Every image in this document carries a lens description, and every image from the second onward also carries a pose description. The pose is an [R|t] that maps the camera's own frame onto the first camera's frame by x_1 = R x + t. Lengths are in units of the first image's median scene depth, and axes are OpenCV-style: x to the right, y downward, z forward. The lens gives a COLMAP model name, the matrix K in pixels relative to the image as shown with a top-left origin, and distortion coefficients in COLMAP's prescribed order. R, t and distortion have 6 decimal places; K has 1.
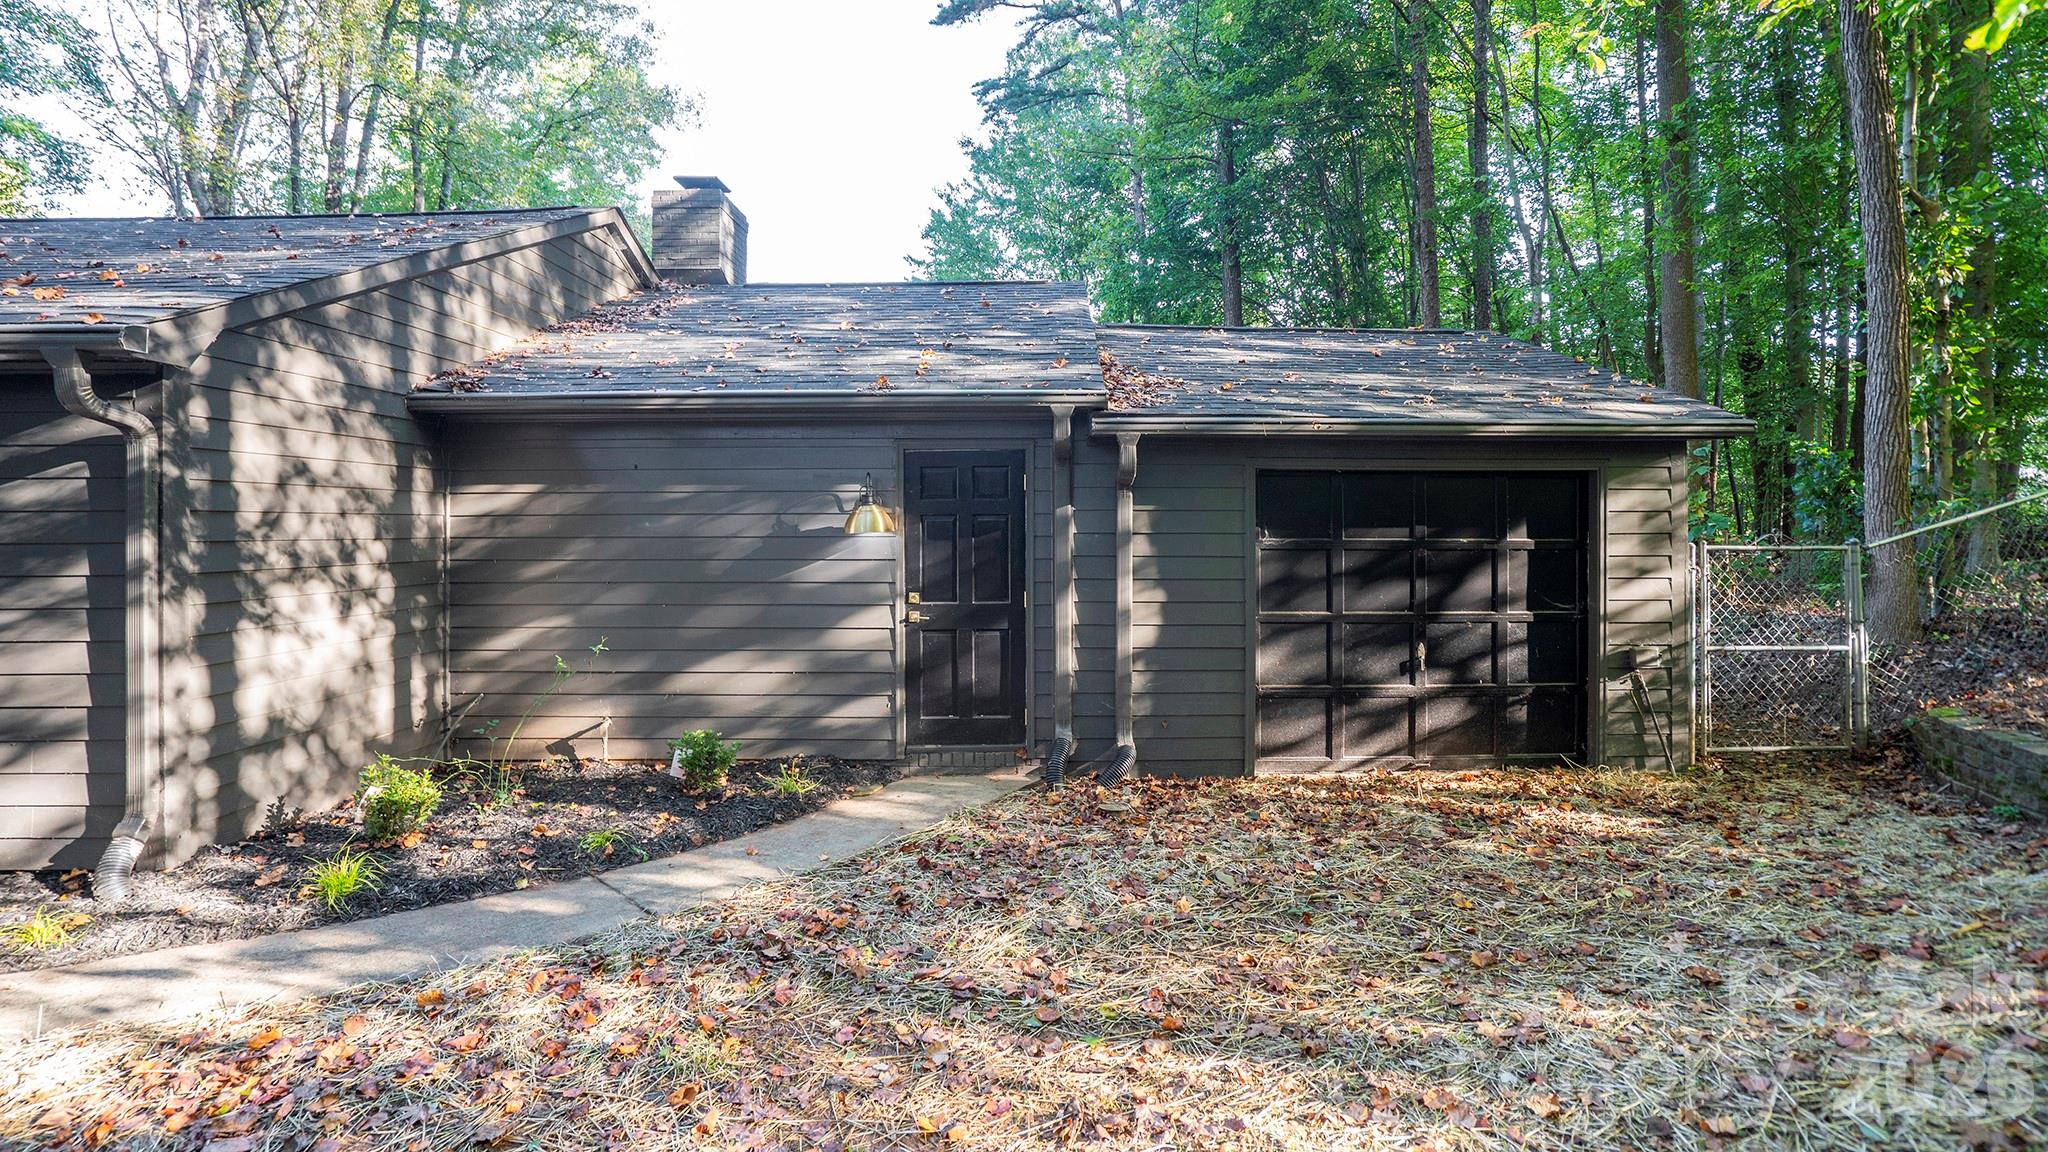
lens RADIAL K [[995.4, 0, 1095.0], [0, 995.4, 525.4], [0, 0, 1]] dist [-0.052441, 0.019407]
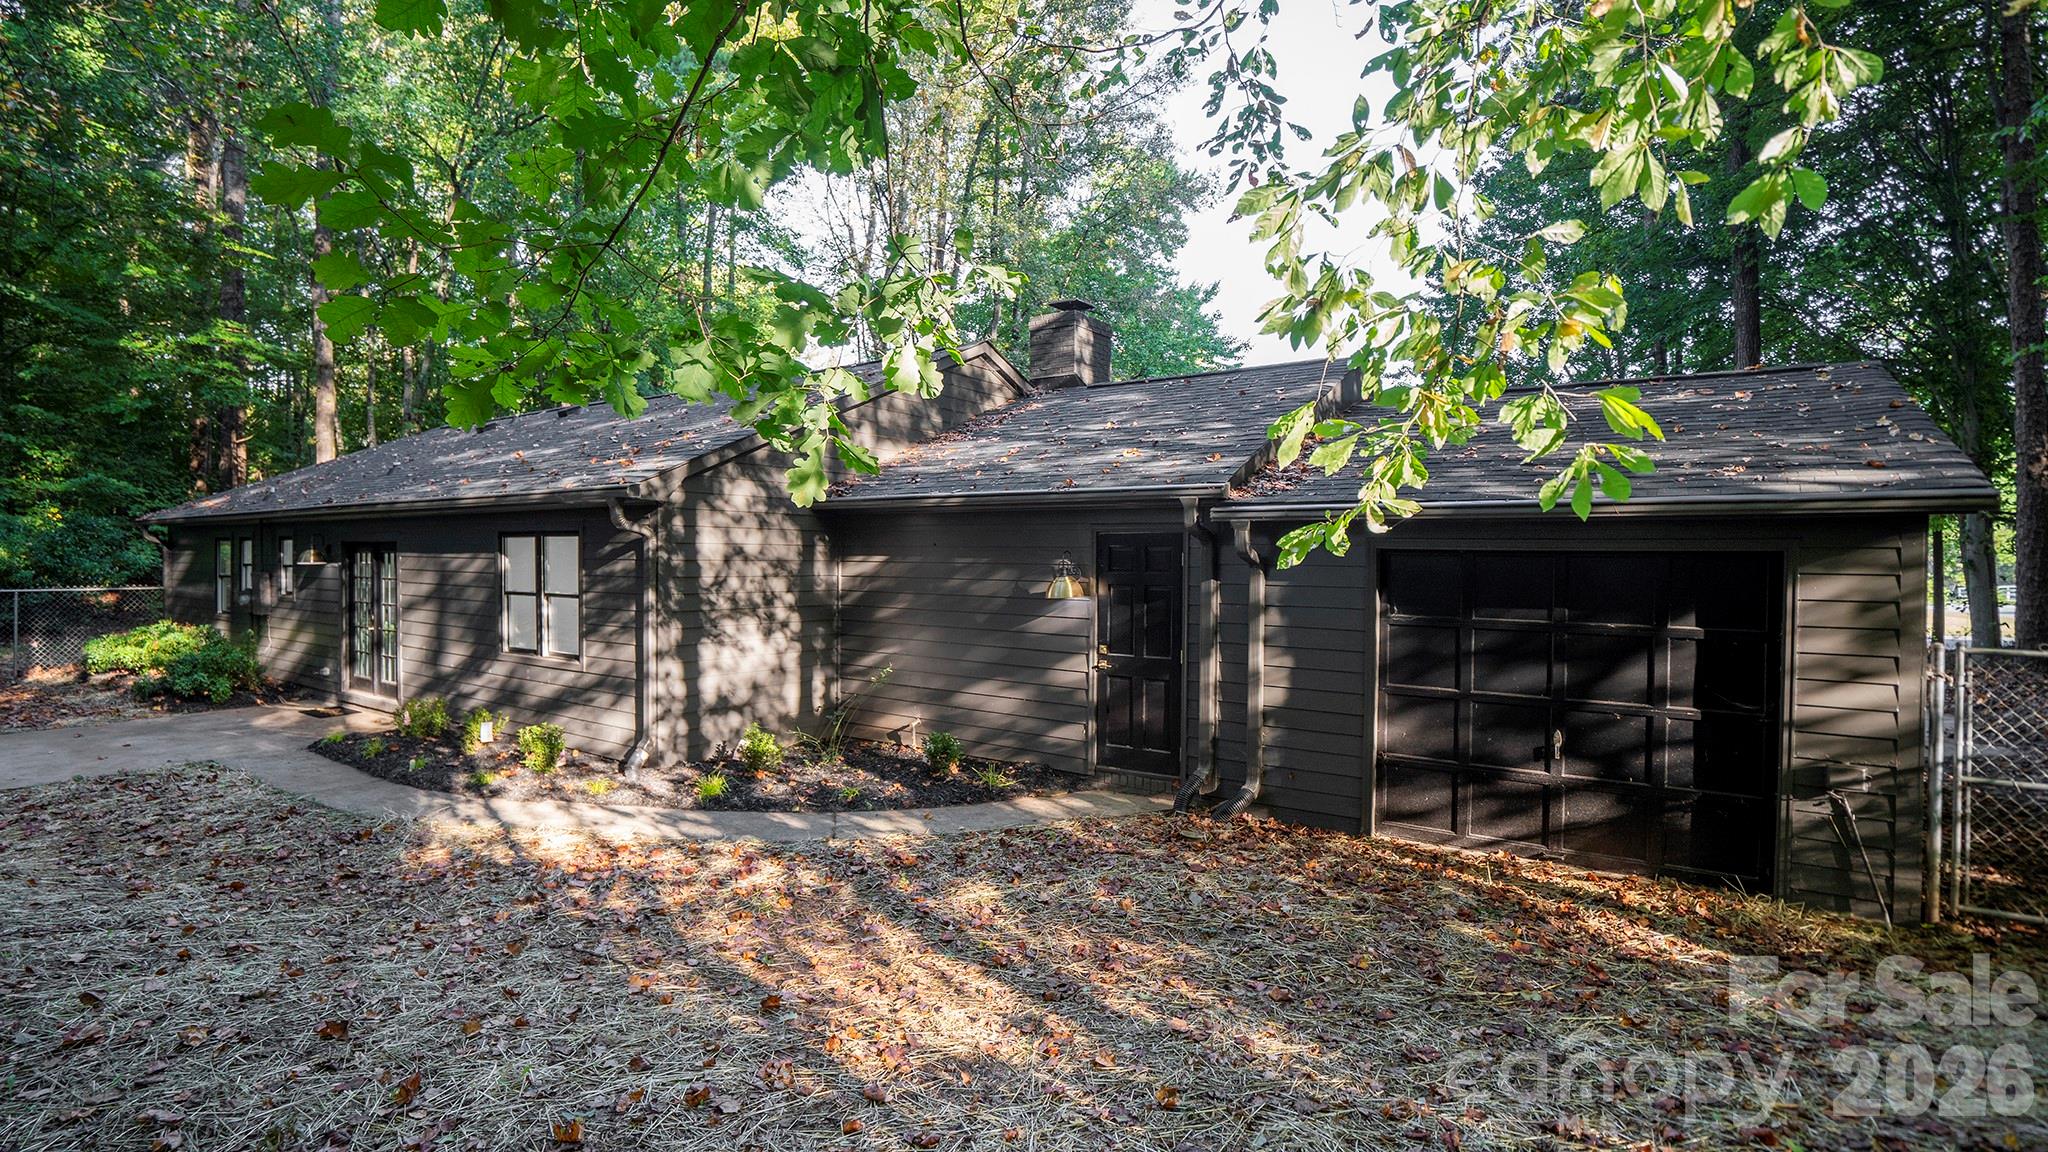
lens RADIAL K [[992.7, 0, 1024.0], [0, 992.7, 576.0], [0, 0, 1]] dist [-0.061261, 0.023932]
pose [[0.799496, 0.022229, -0.600261, 0.498036], [-0.012796, 0.999719, 0.019980, -0.044502], [0.600536, -0.008293, 0.799555, -0.067081]]
